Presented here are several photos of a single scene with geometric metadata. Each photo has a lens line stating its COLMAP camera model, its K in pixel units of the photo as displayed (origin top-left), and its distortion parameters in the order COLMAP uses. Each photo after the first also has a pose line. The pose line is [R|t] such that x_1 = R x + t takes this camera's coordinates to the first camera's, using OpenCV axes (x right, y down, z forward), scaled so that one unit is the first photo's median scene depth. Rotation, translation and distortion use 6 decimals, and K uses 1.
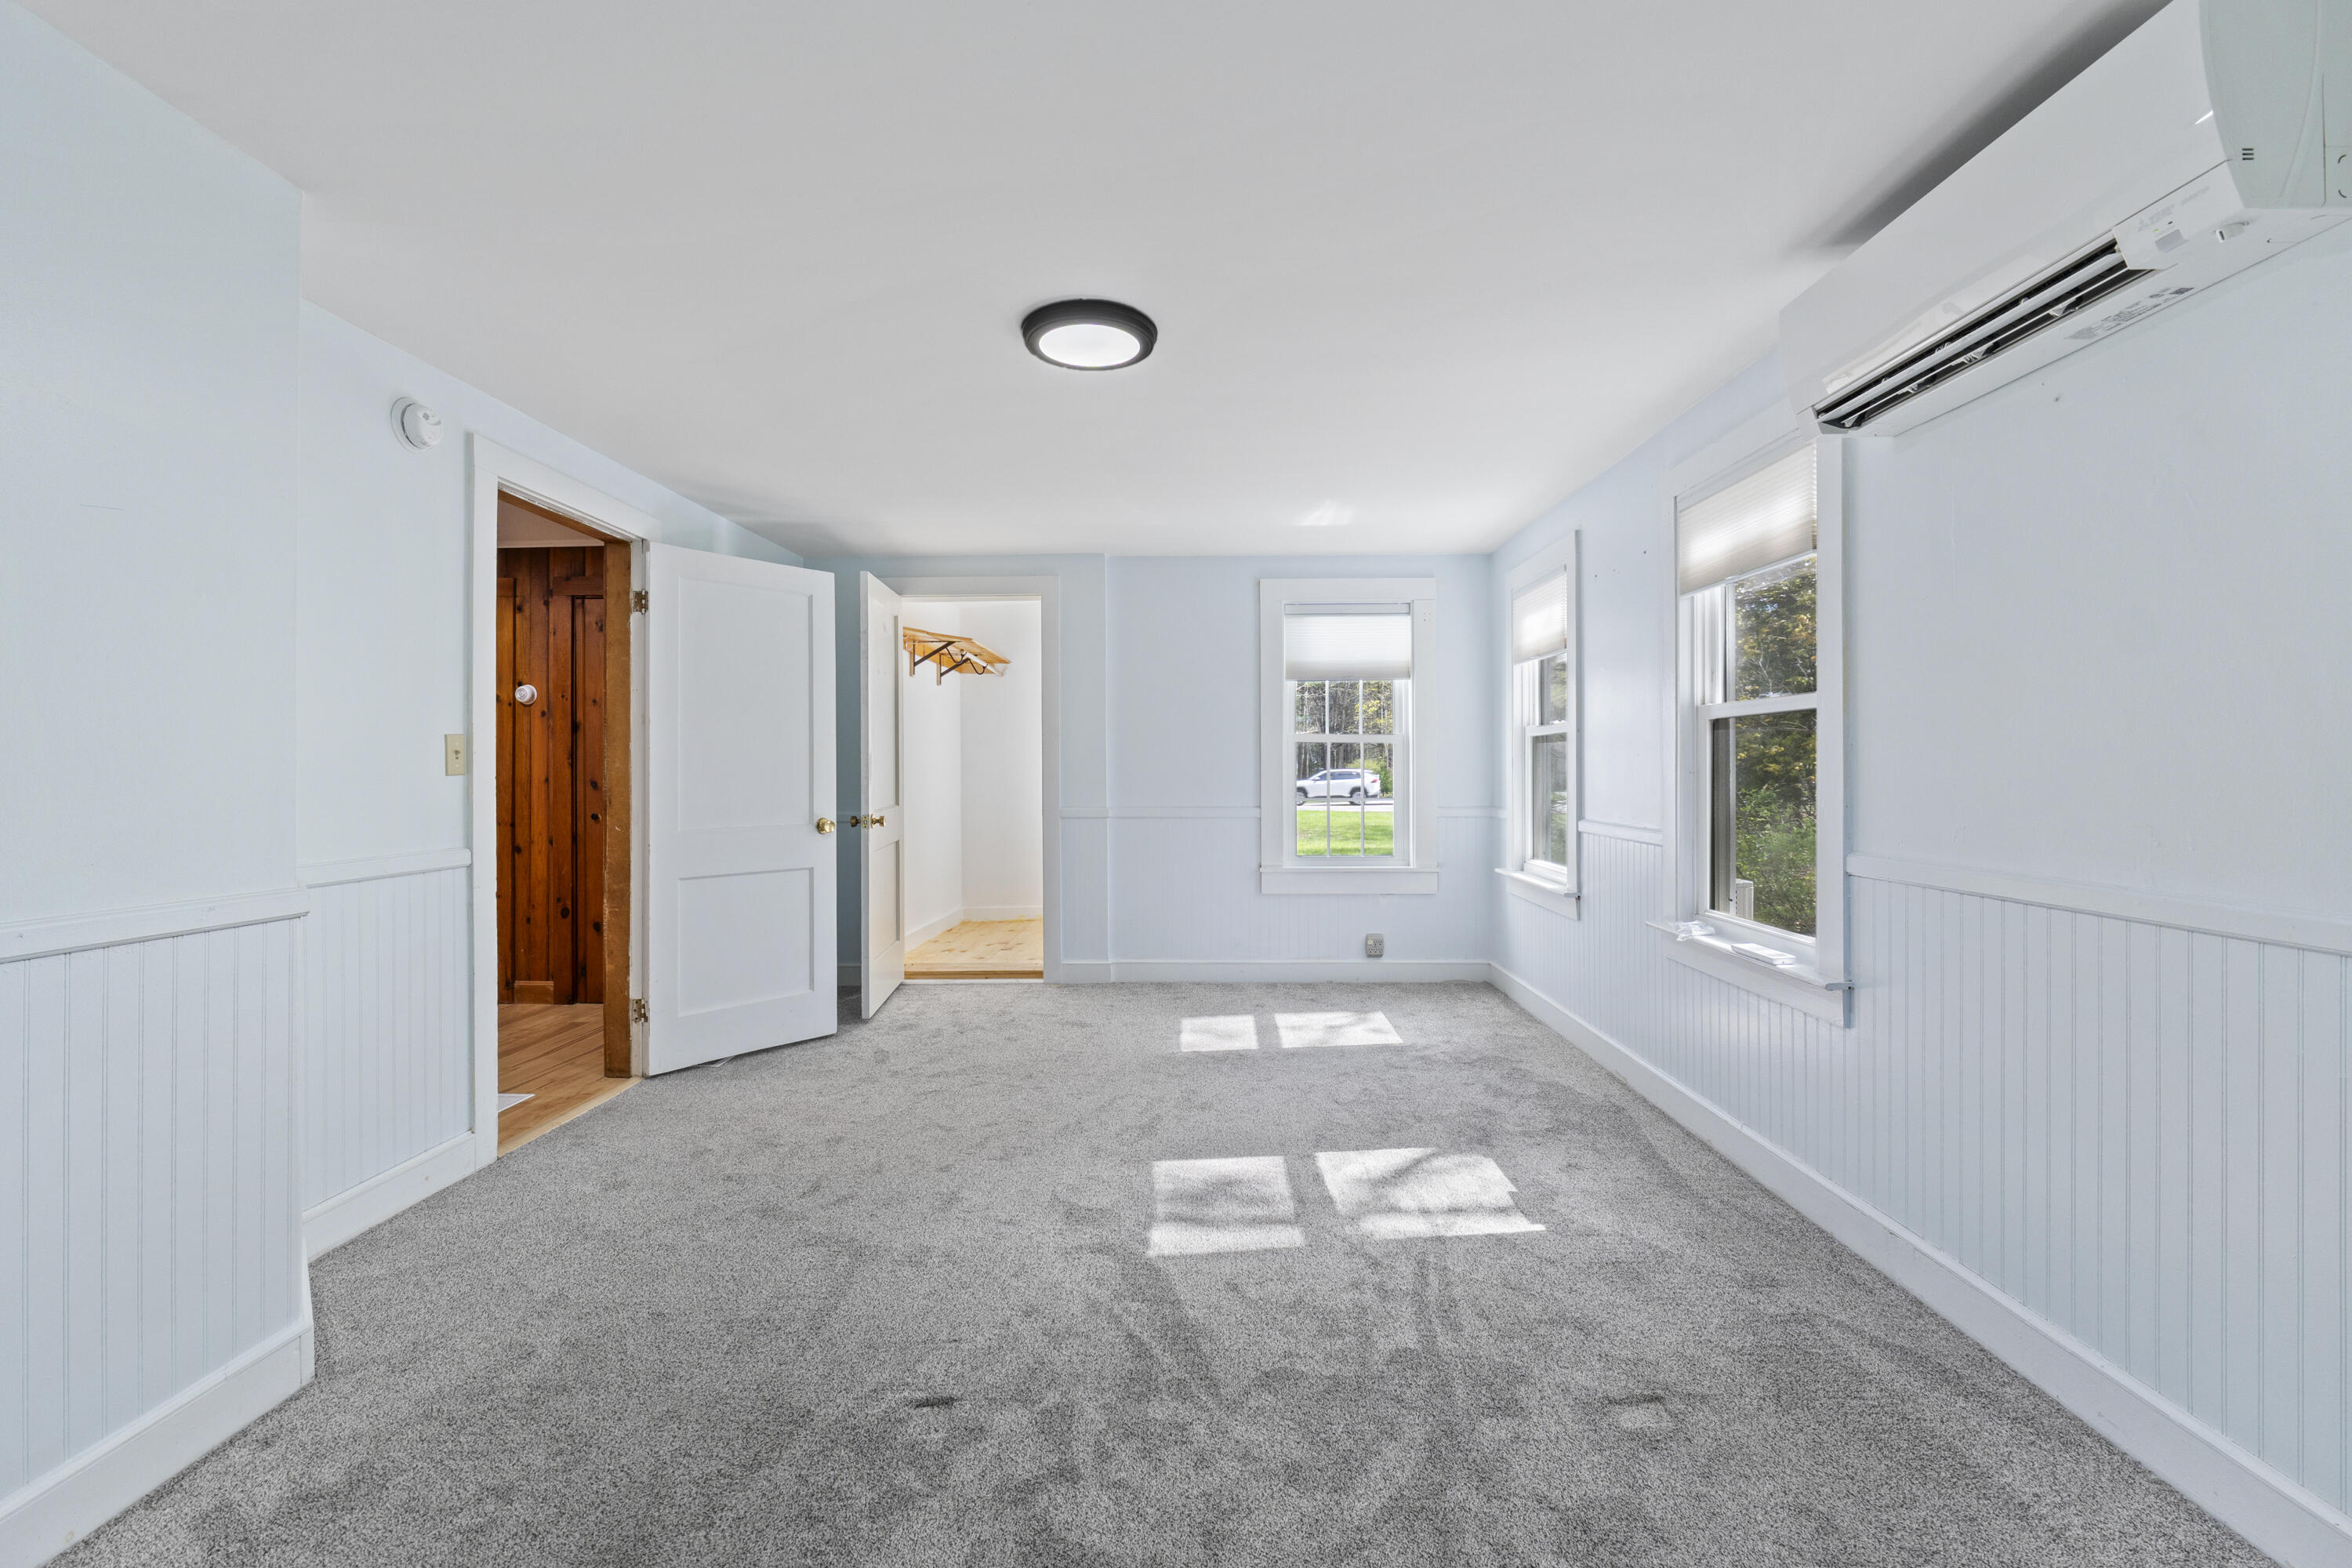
lens RADIAL K [[987.6, 0, 1182.5], [0, 987.6, 773.2], [0, 0, 1]] dist [-0.015781, -0.000066]
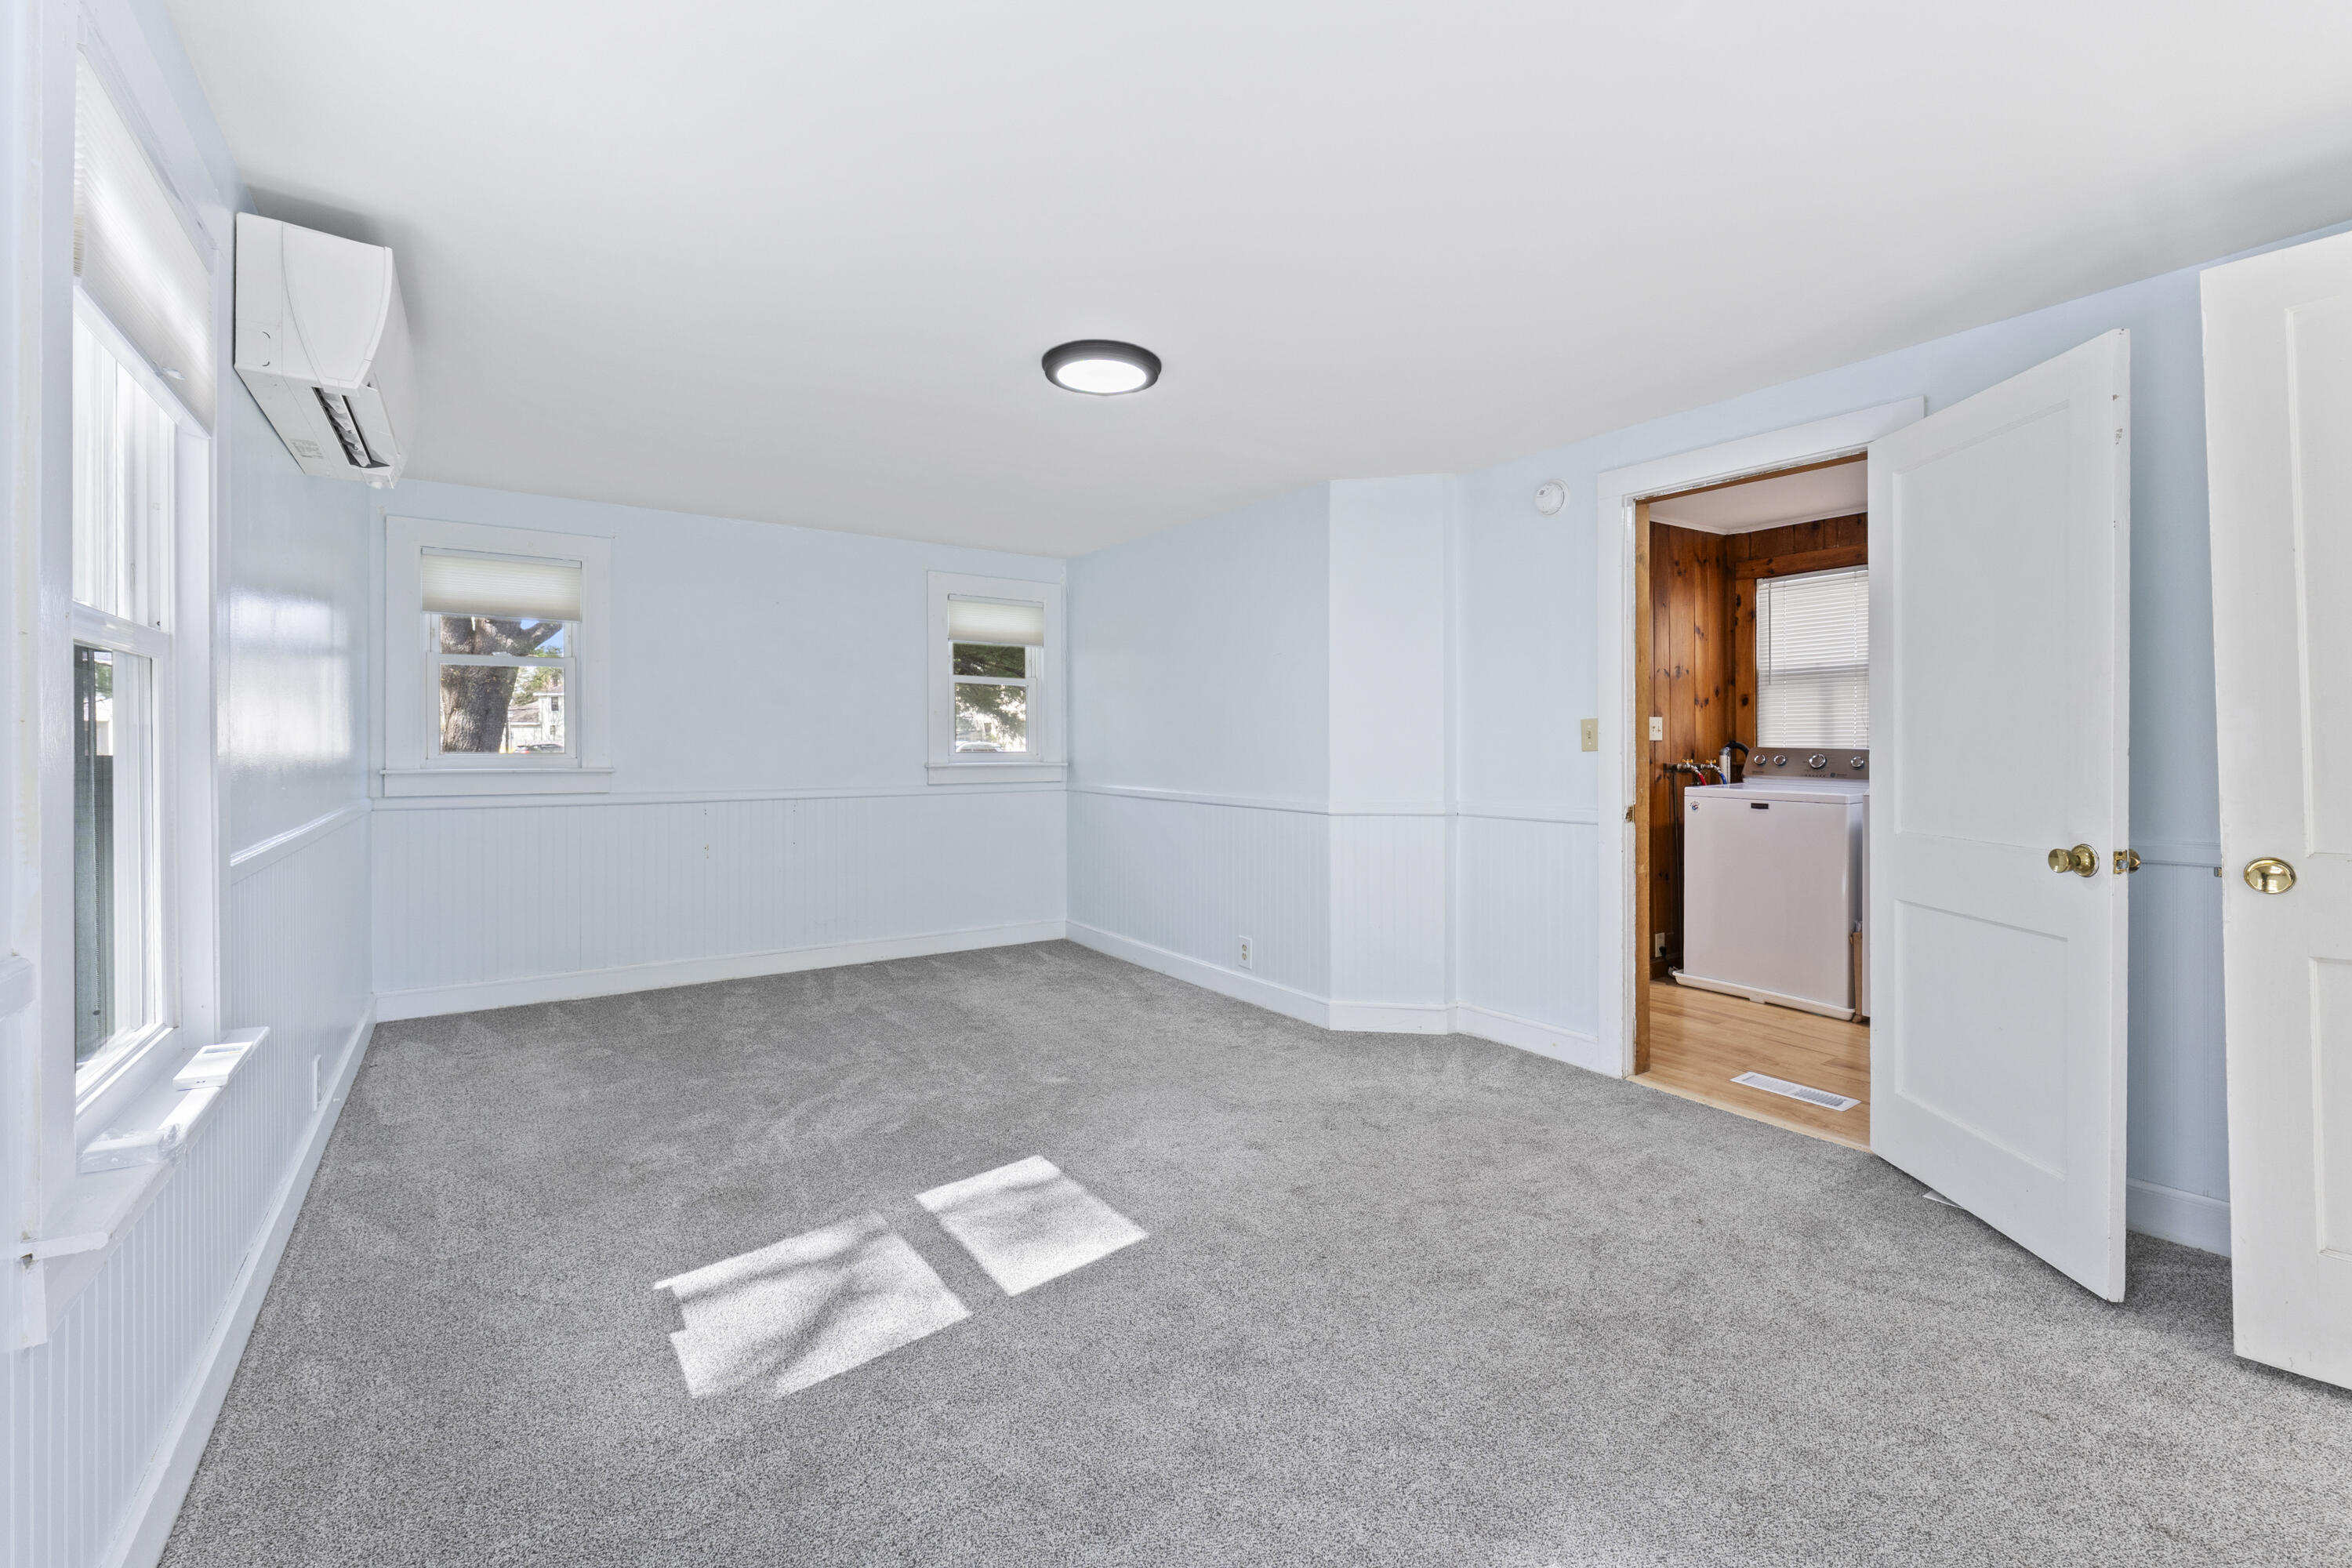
lens RADIAL K [[987.6, 0, 1182.5], [0, 987.6, 773.2], [0, 0, 1]] dist [-0.015781, -0.000066]
pose [[-0.808011, 0.019324, -0.588850, 0.369344], [0.002557, 0.999568, 0.029294, -0.006489], [0.589162, 0.022165, -0.807711, 1.467226]]
